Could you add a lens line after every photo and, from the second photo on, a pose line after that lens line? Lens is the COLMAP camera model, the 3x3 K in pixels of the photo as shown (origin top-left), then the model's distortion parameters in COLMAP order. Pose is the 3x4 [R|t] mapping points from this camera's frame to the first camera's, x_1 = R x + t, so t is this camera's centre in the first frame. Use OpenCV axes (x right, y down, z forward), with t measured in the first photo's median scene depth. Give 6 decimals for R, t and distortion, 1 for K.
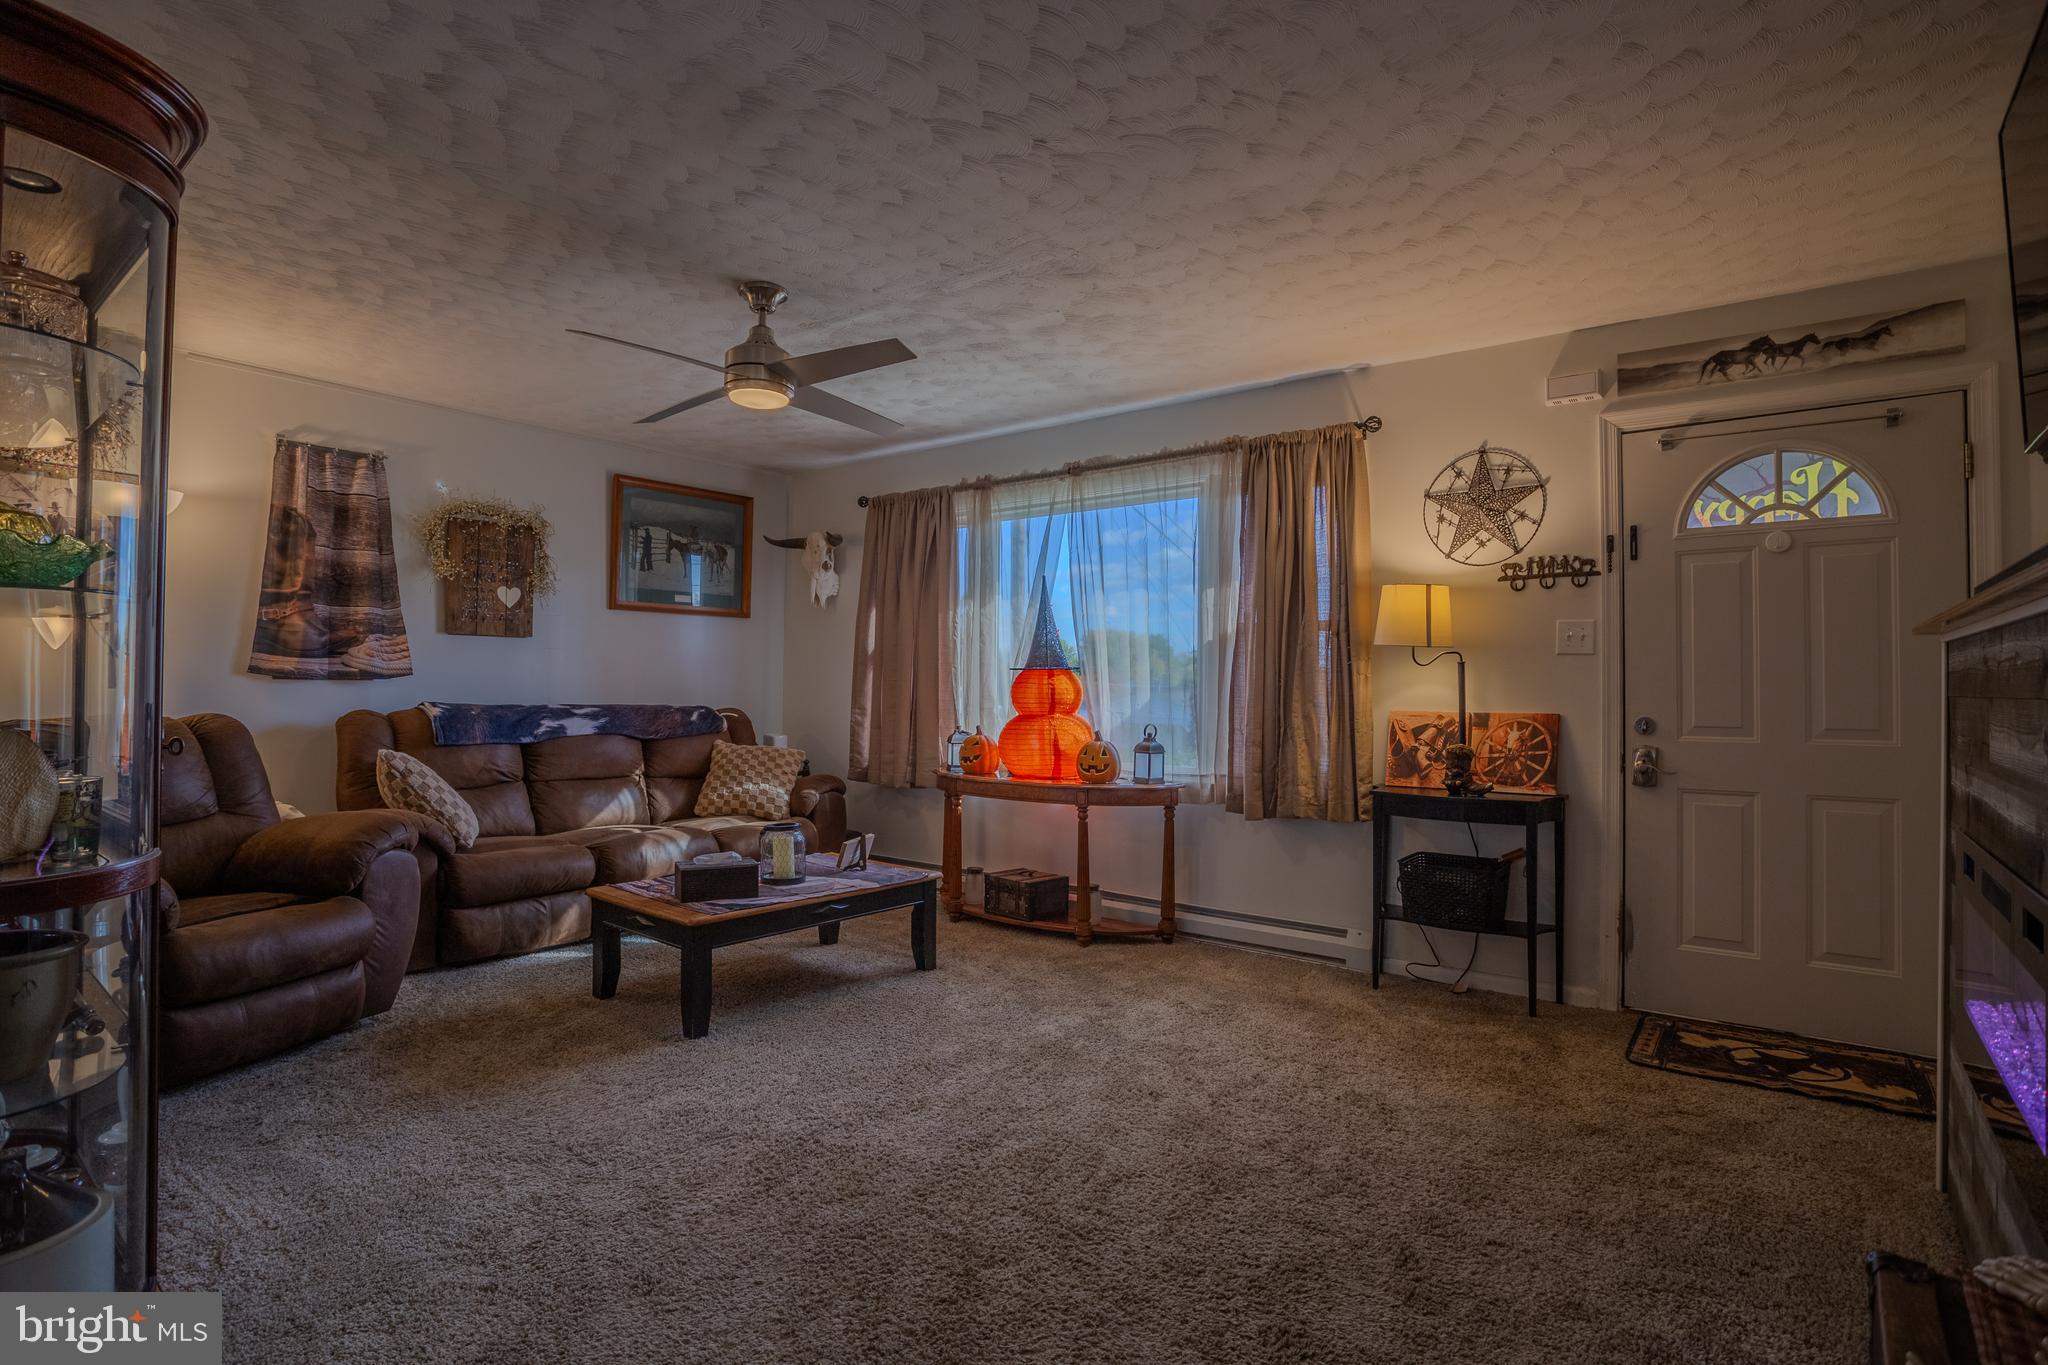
lens RADIAL K [[1027.7, 0, 1015.6], [0, 1027.7, 675.7], [0, 0, 1]] dist [-0.061924, 0.019627]
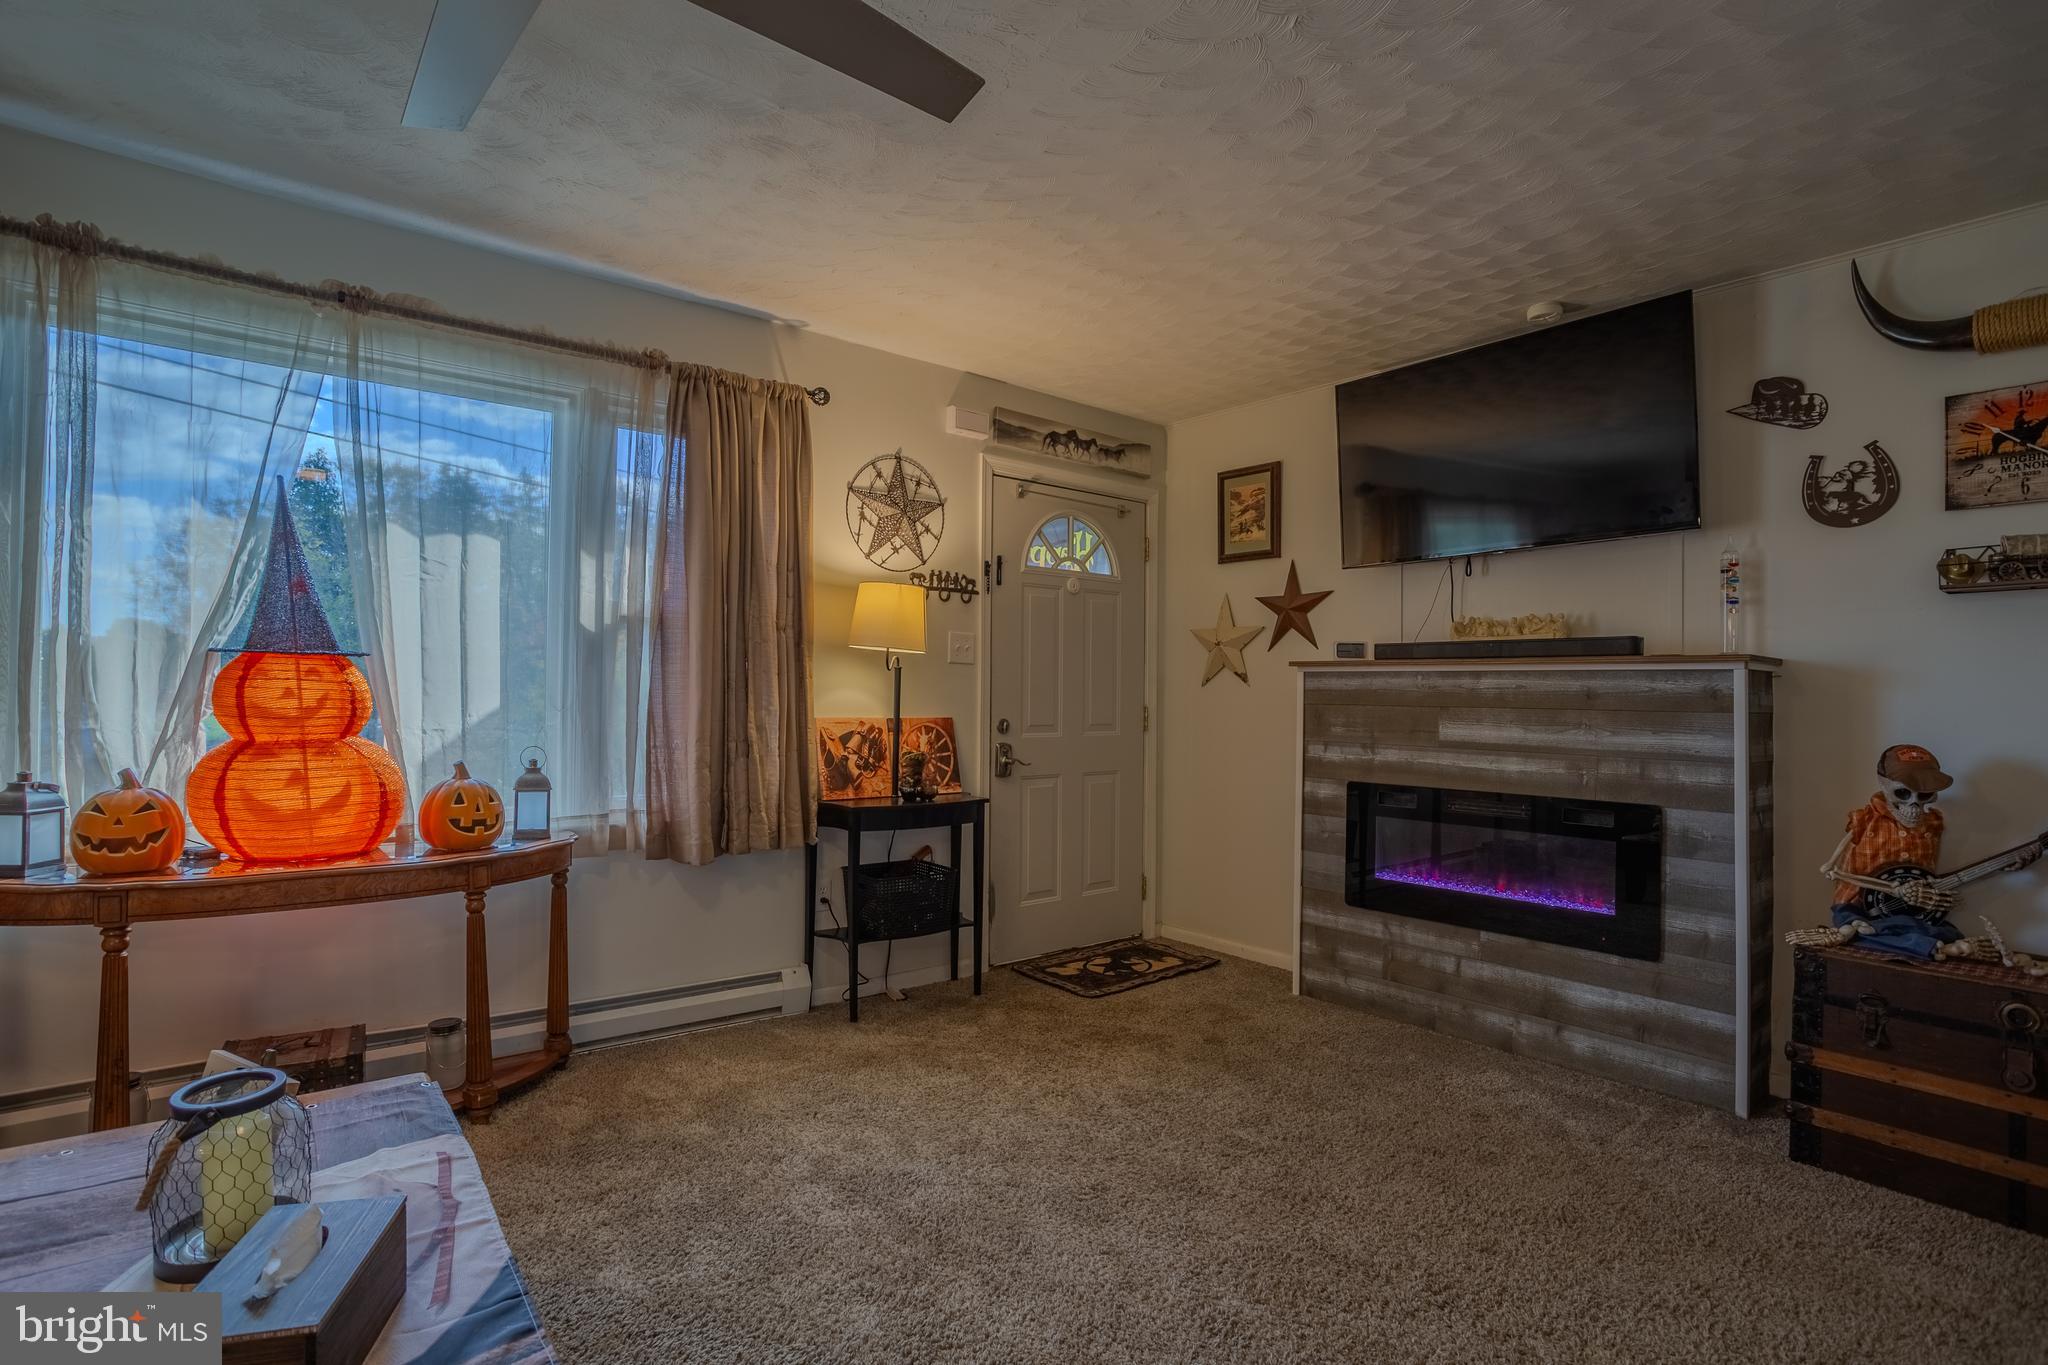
lens RADIAL K [[1027.7, 0, 1017.8], [0, 1027.7, 693.6], [0, 0, 1]] dist [-0.061924, 0.019627]
pose [[0.197873, -0.003401, 0.980222, -0.538044], [-0.025563, 0.999636, 0.008628, 0.000738], [-0.979894, -0.026765, 0.197714, 0.709714]]
